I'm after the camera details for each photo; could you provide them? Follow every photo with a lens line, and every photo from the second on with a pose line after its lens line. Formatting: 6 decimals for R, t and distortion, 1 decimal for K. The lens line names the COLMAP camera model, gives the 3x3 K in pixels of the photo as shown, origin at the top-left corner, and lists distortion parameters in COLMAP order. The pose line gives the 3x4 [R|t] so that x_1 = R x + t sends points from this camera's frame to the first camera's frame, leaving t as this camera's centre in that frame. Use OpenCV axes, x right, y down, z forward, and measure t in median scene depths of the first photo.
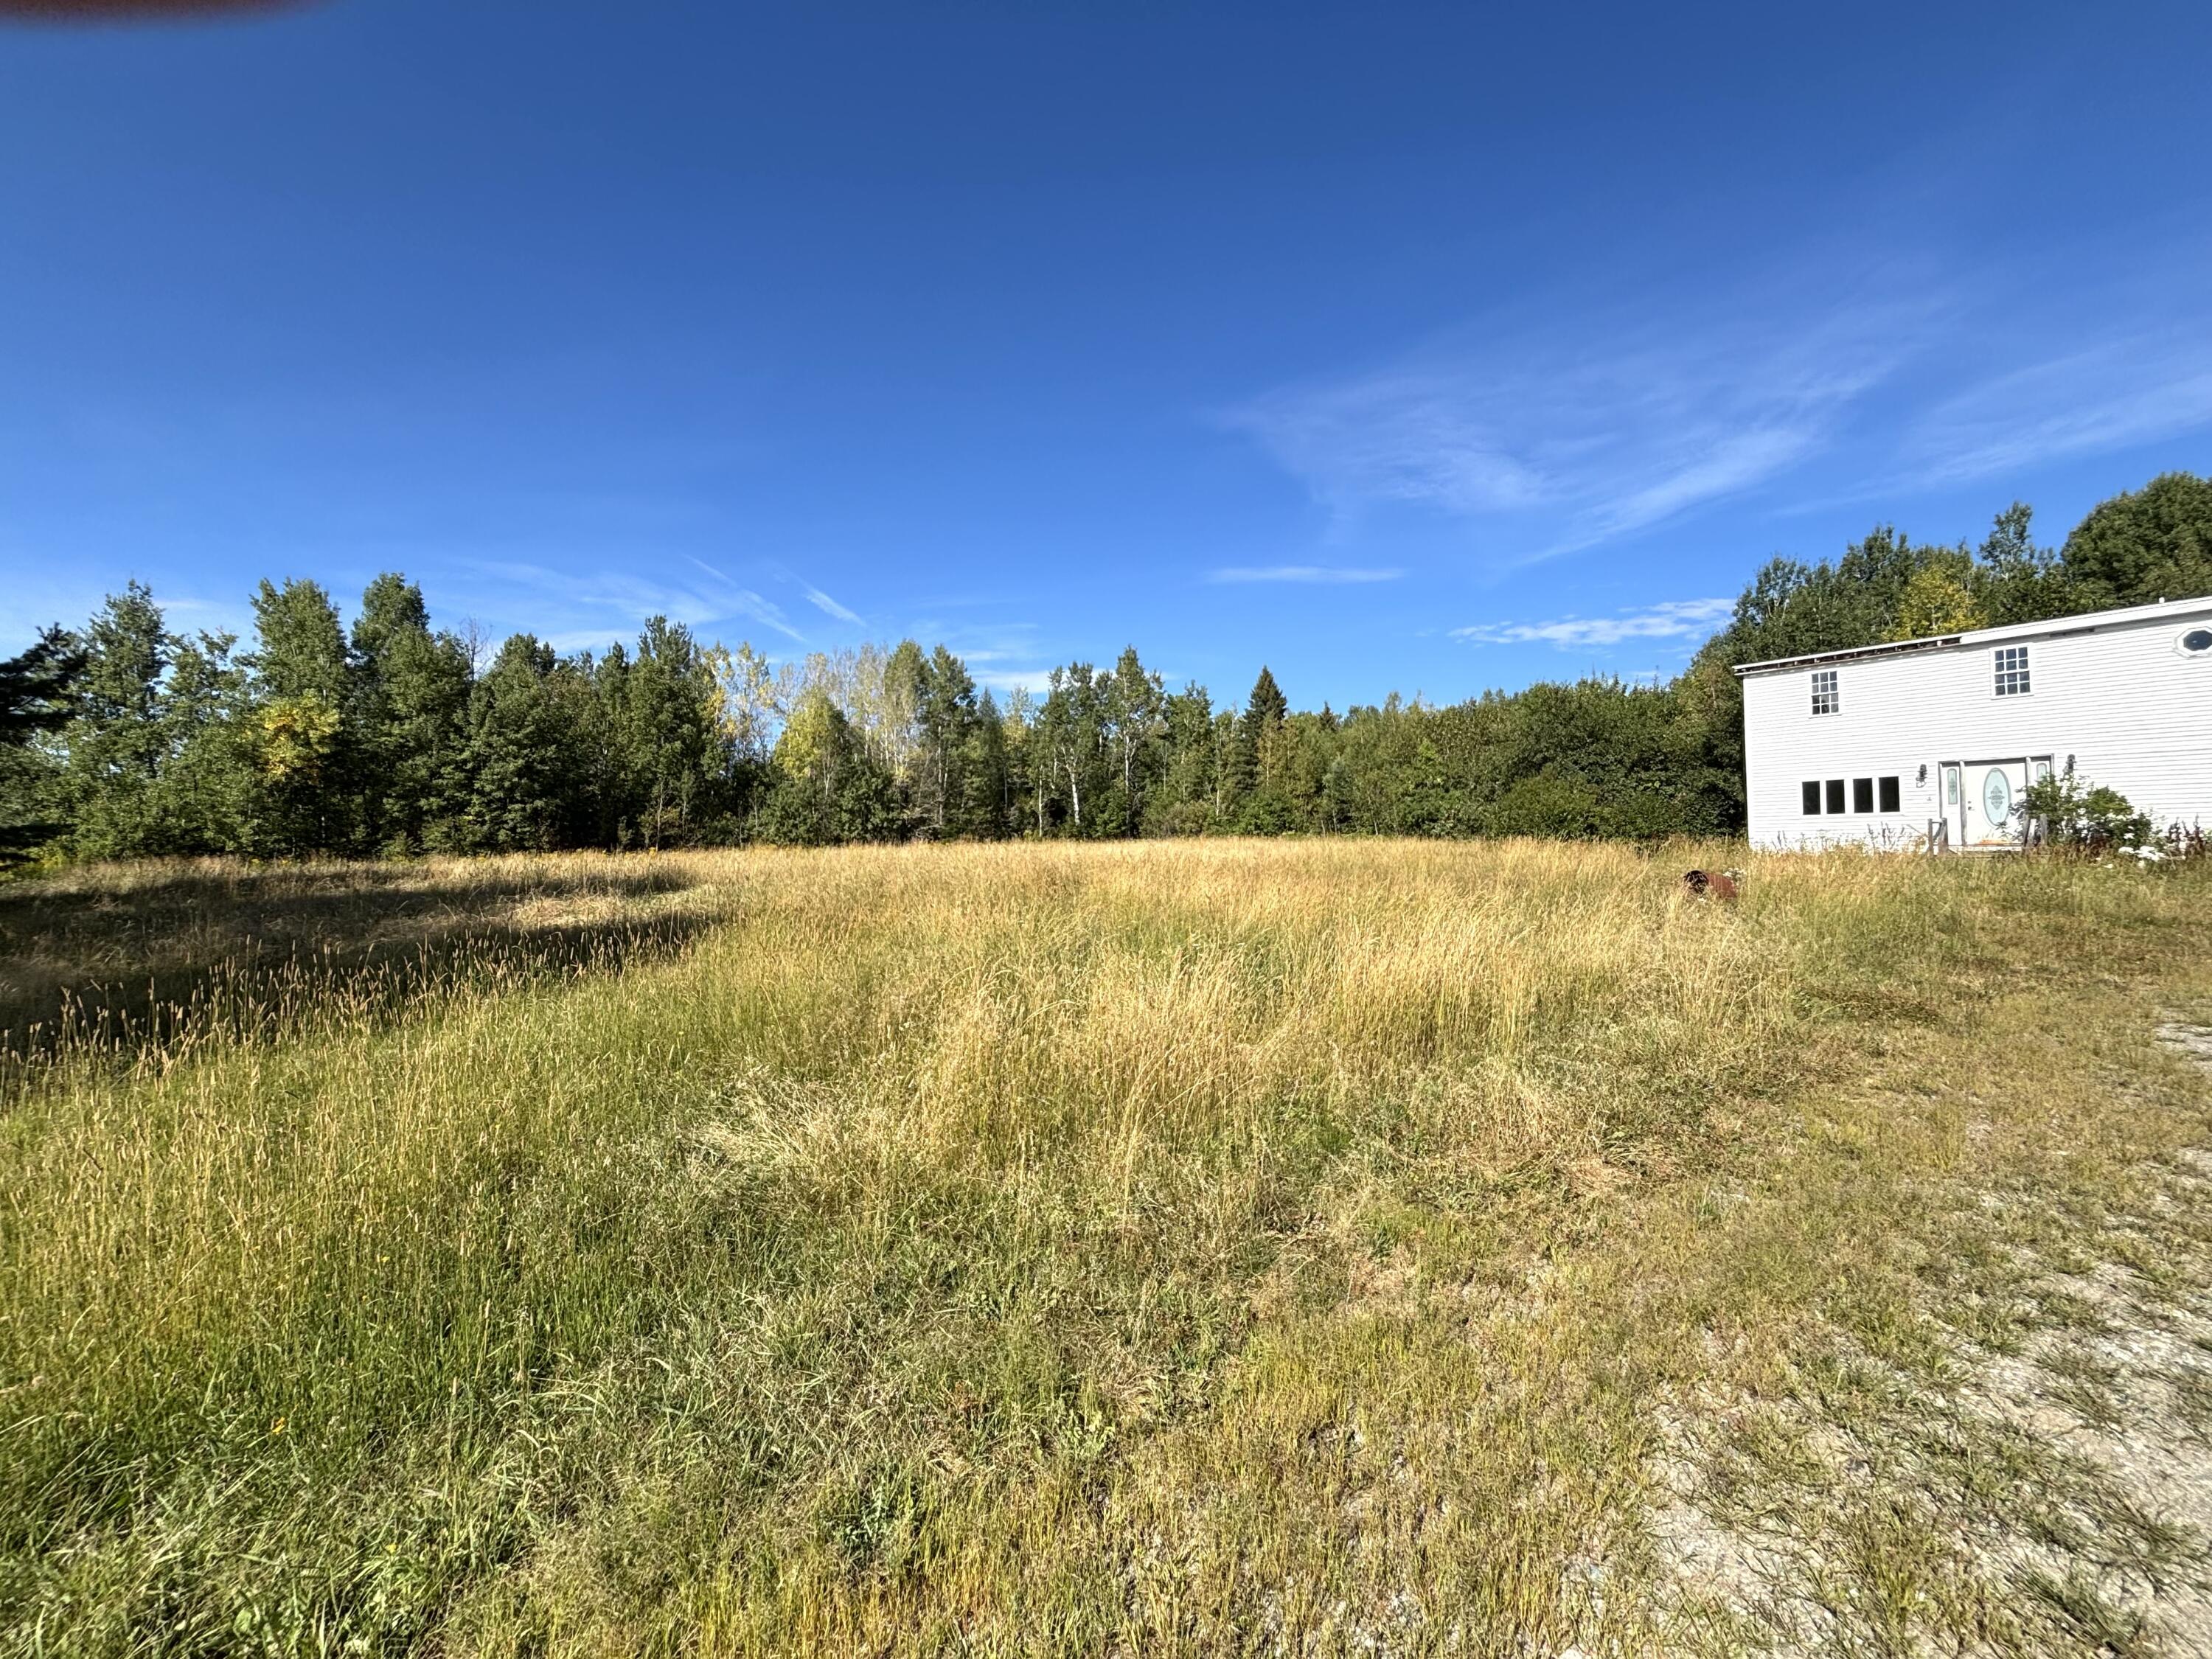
lens RADIAL K [[892.7, 0, 1107.6], [0, 892.7, 831.1], [0, 0, 1]] dist [0.002676, -0.000218]
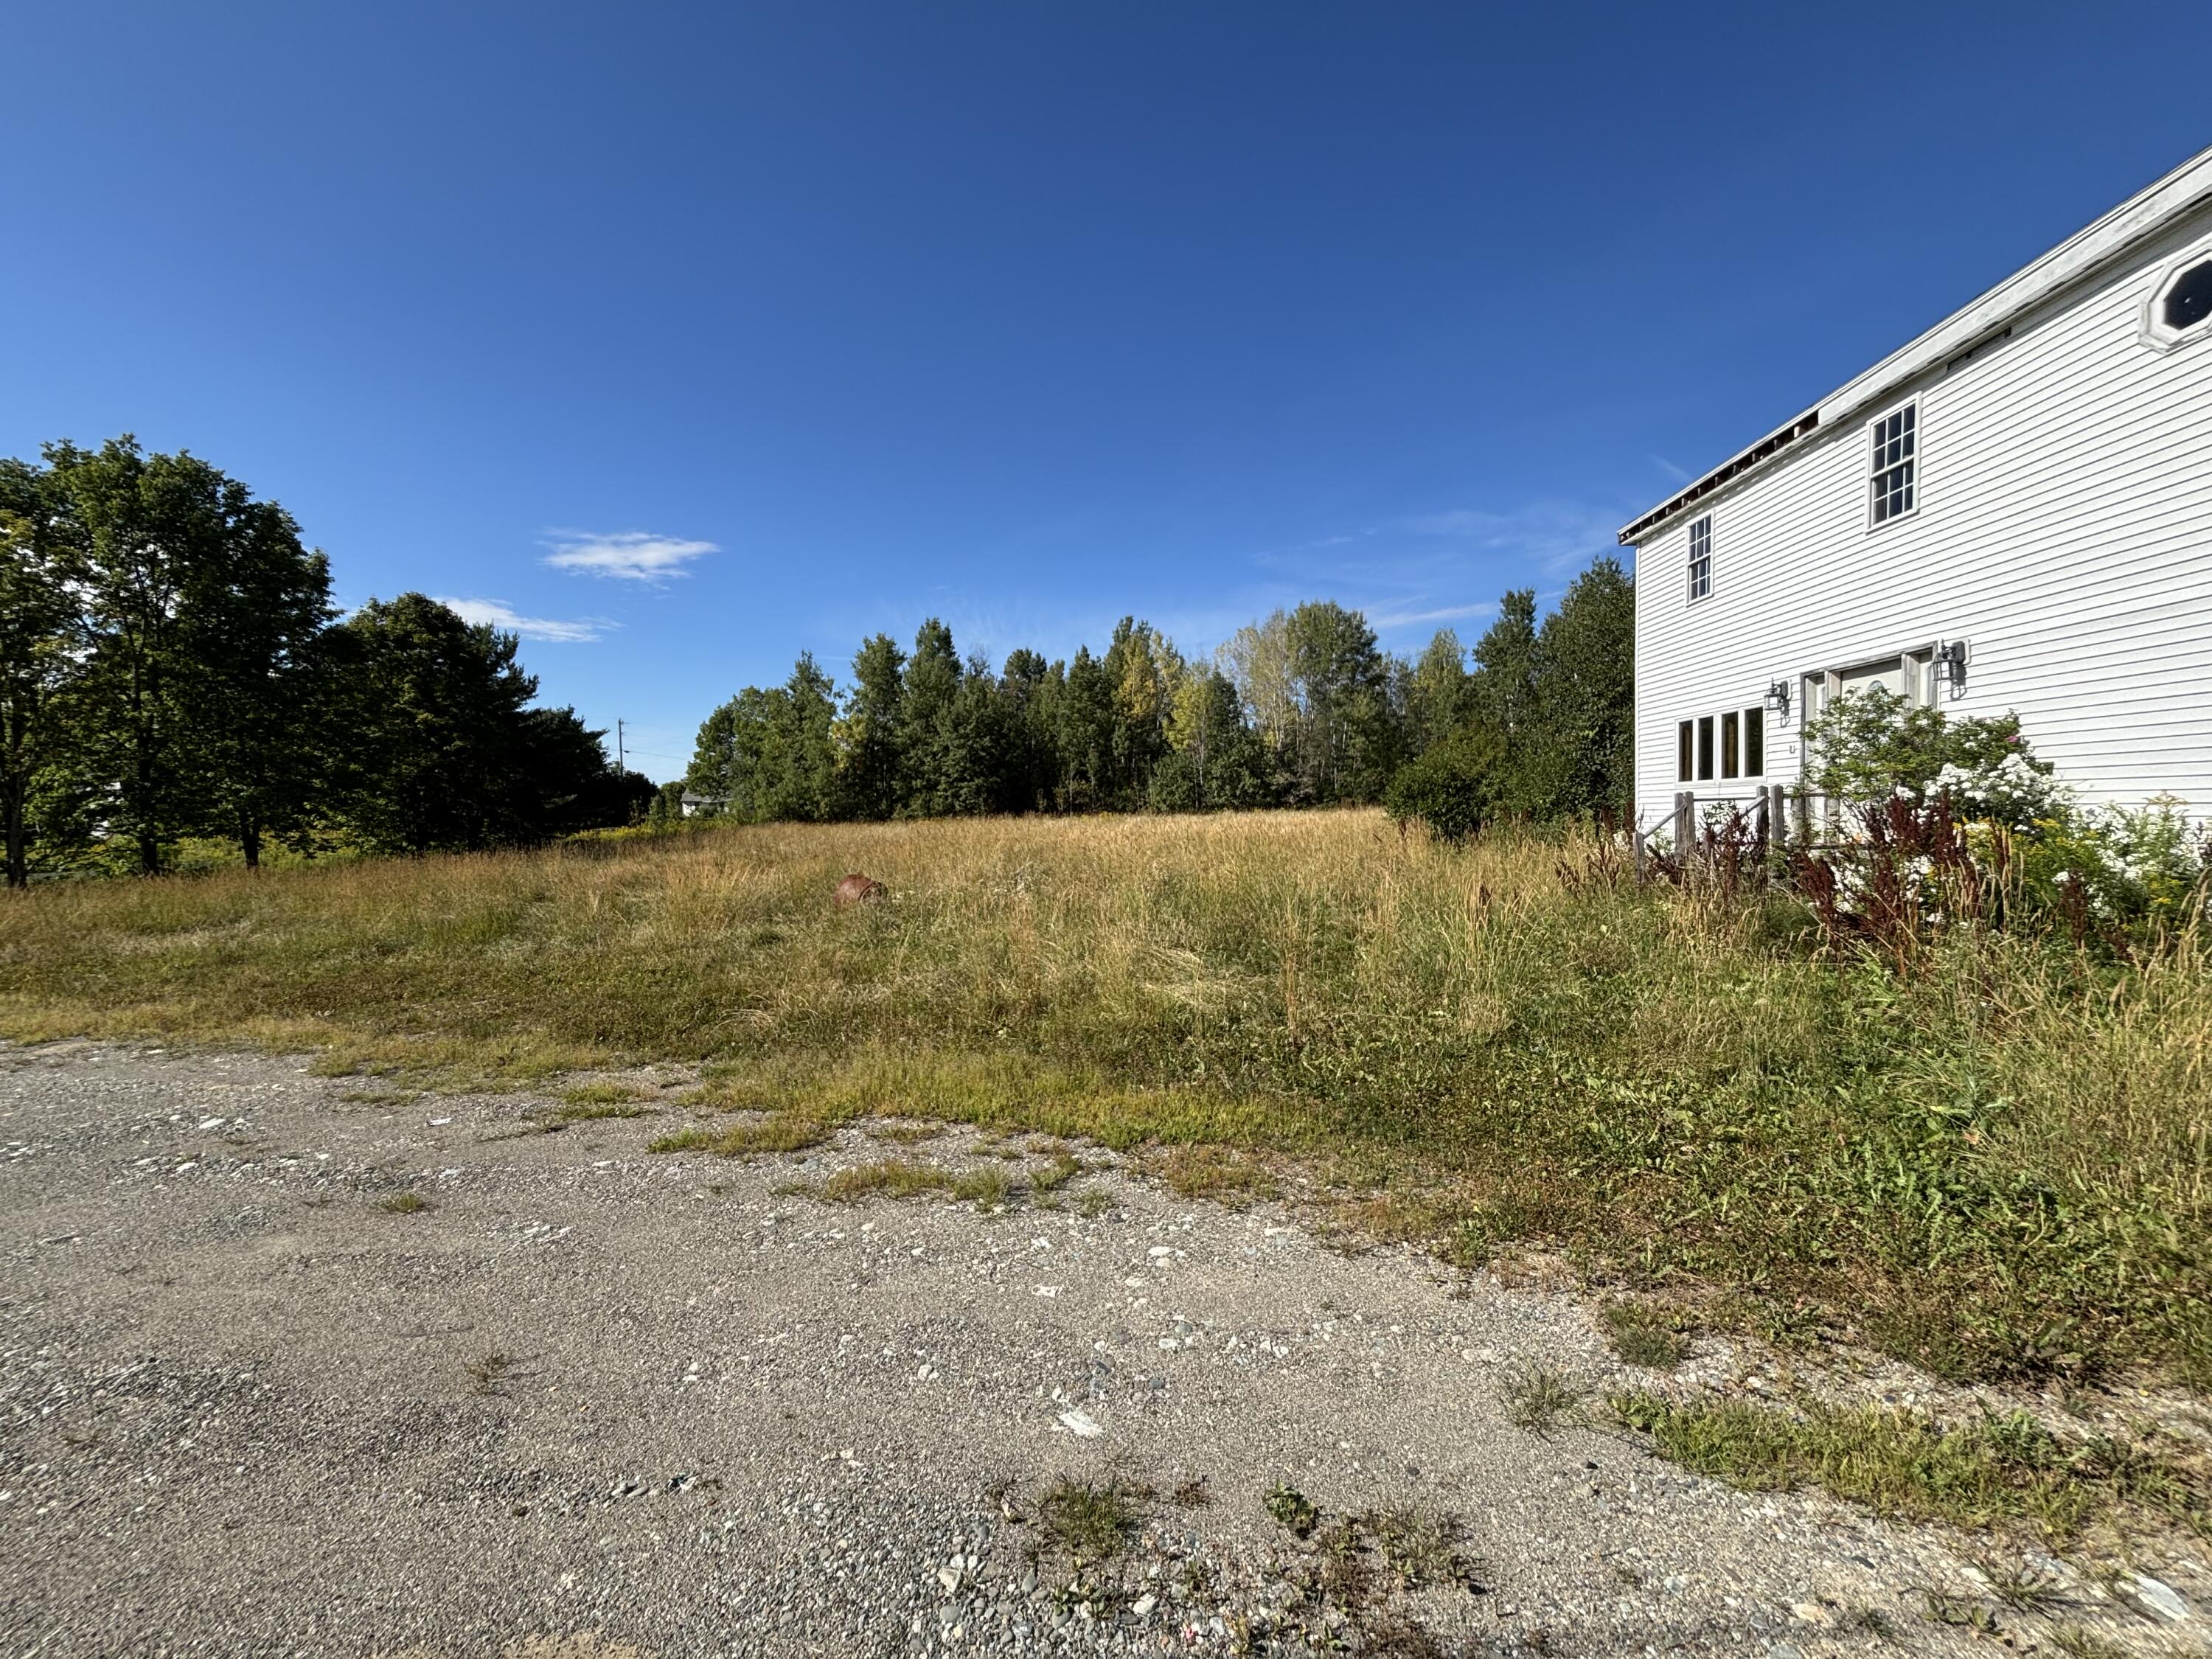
lens RADIAL K [[892.7, 0, 1097.8], [0, 892.7, 837.0], [0, 0, 1]] dist [0.002676, -0.000218]
pose [[0.733565, 0.017901, -0.679383, 6.943646], [0.019501, 0.998687, 0.047370, -0.130232], [0.679339, -0.047998, 0.732253, 2.604127]]
